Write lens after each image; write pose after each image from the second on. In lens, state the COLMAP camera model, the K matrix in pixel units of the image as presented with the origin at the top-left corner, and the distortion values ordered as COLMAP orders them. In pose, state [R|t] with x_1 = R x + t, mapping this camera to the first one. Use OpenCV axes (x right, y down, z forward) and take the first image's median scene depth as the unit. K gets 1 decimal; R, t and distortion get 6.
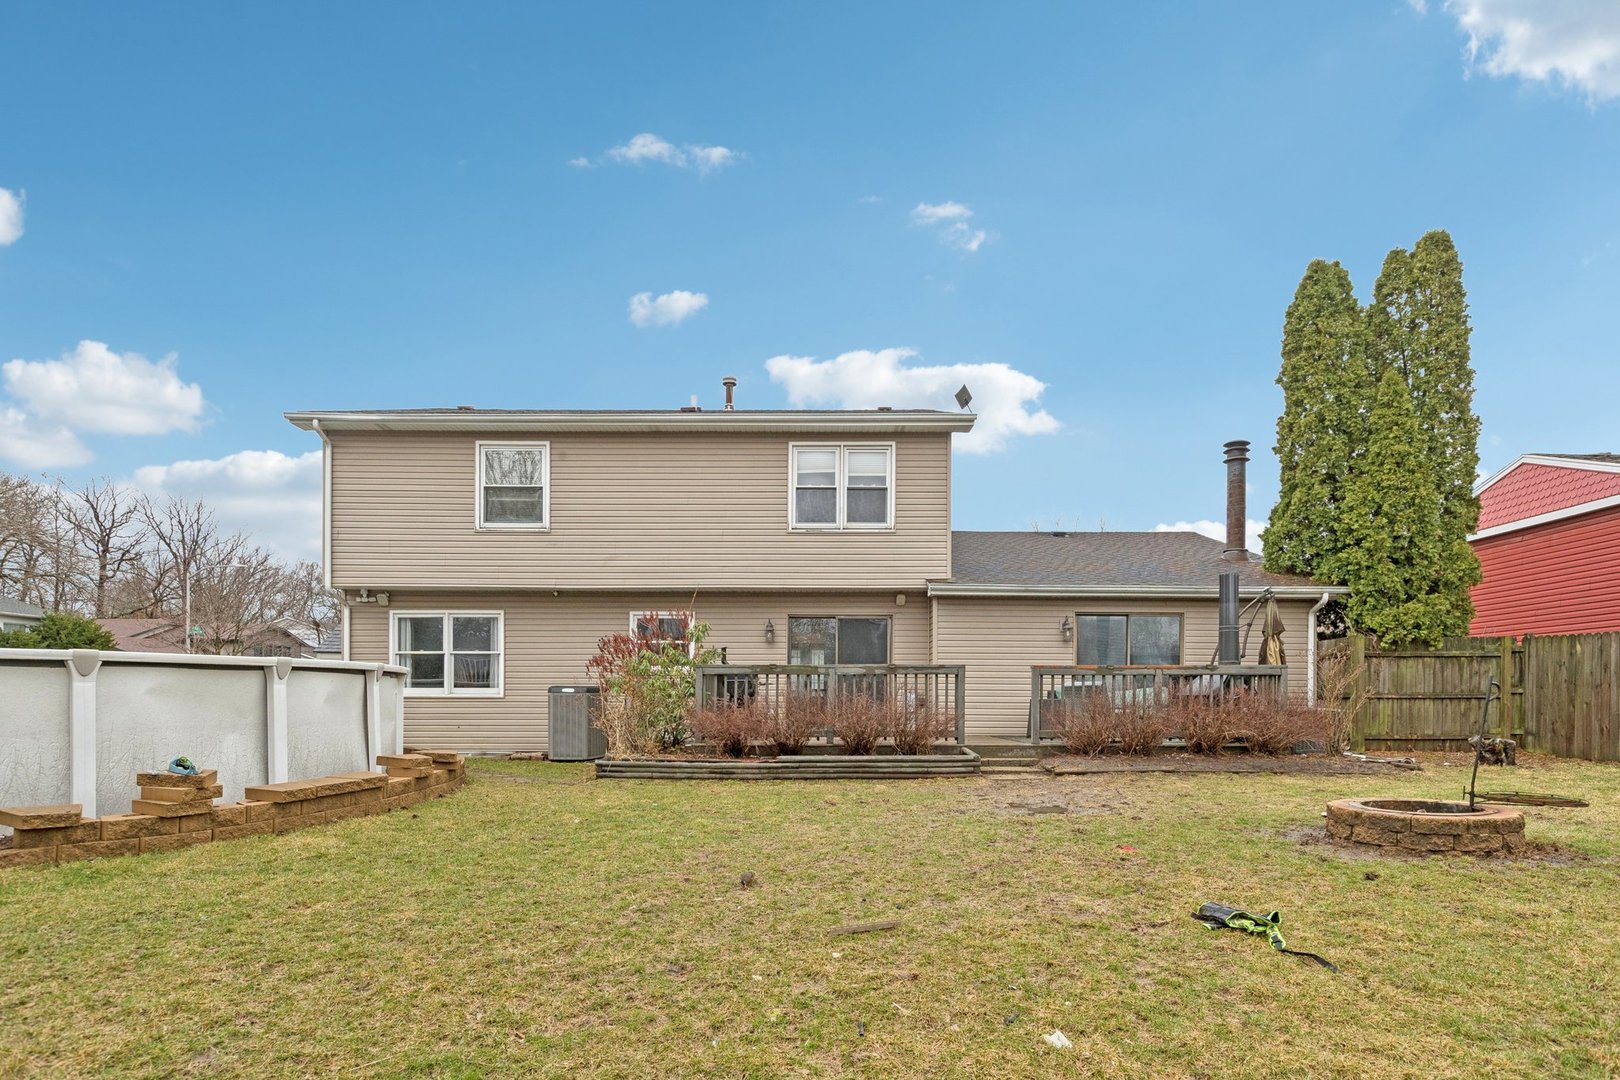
lens RADIAL K [[907.0, 0, 810.0], [0, 907.0, 540.0], [0, 0, 1]] dist [-0.001374, -0.000587]
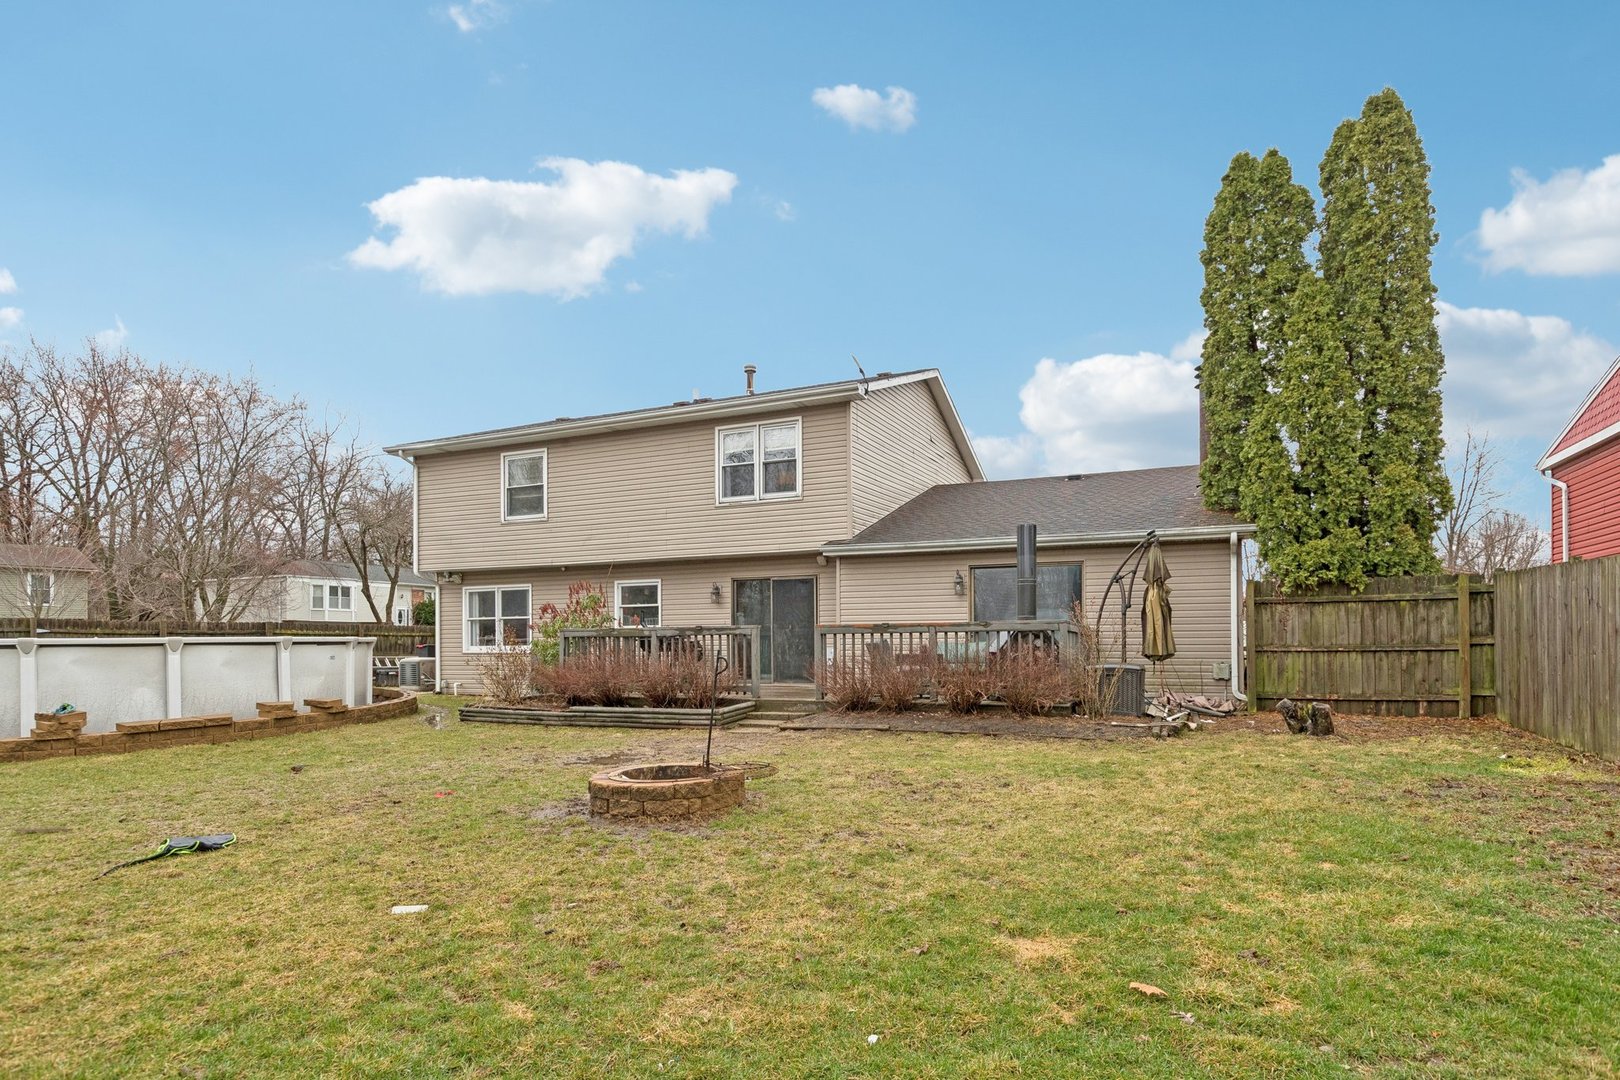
lens RADIAL K [[867.4, 0, 808.5], [0, 867.4, 464.1], [0, 0, 1]] dist [-0.000588, -0.000301]
pose [[0.910418, -0.091916, -0.403348, 0.528726], [0.081762, 0.995751, -0.042364, -0.006074], [0.405528, 0.005590, 0.914065, 0.050186]]
